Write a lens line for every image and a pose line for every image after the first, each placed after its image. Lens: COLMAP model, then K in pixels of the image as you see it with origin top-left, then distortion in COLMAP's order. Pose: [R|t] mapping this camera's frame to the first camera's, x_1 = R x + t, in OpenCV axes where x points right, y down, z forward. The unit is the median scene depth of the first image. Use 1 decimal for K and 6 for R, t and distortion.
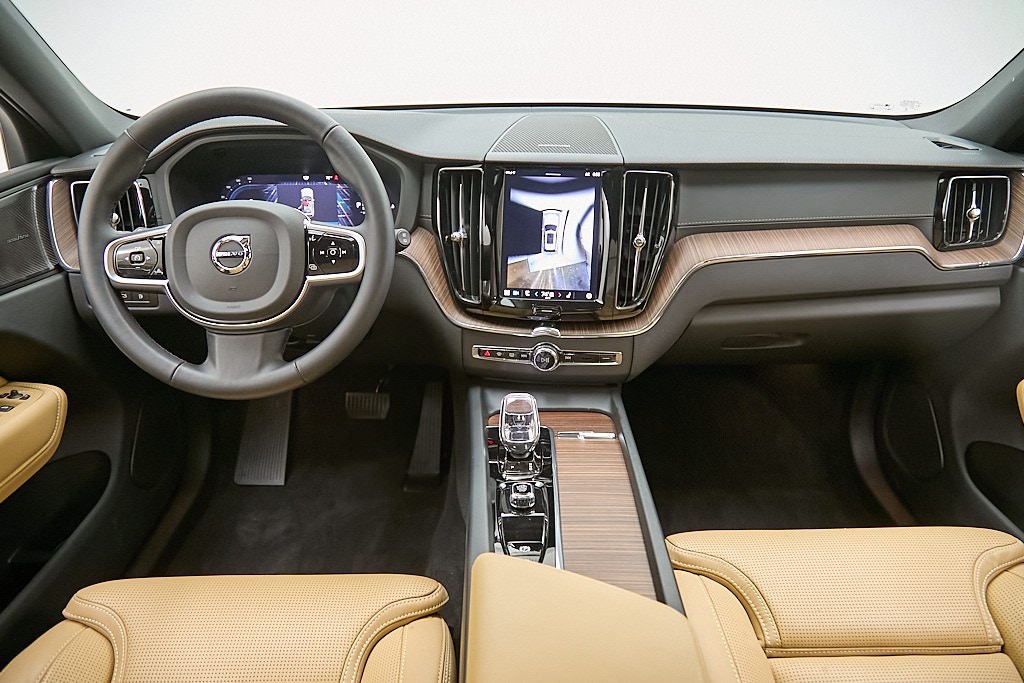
lens RADIAL K [[698.2, 0, 512.0], [0, 698.2, 341.5], [0, 0, 1]] dist [0.003958, -0.001324]
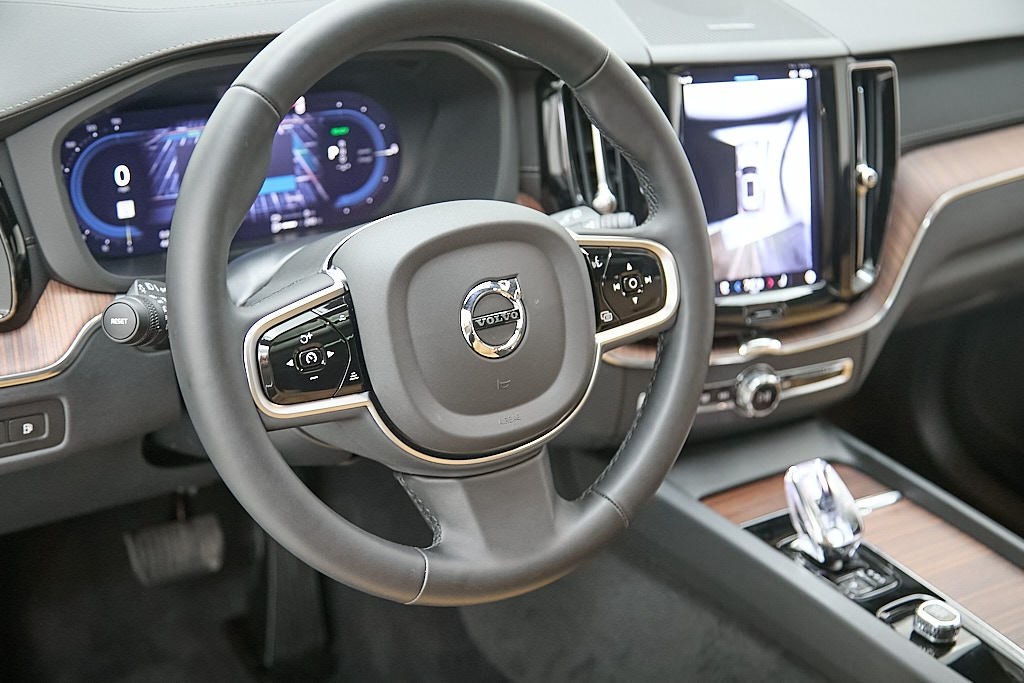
lens RADIAL K [[1488.2, 0, 512.0], [0, 1488.2, 341.5], [0, 0, 1]] dist [-0.040151, -0.051394]
pose [[0.837394, -0.170717, 0.519256, -0.768453], [0.139089, 0.985256, 0.099619, -0.172539], [-0.528607, -0.011198, 0.848793, 0.059737]]
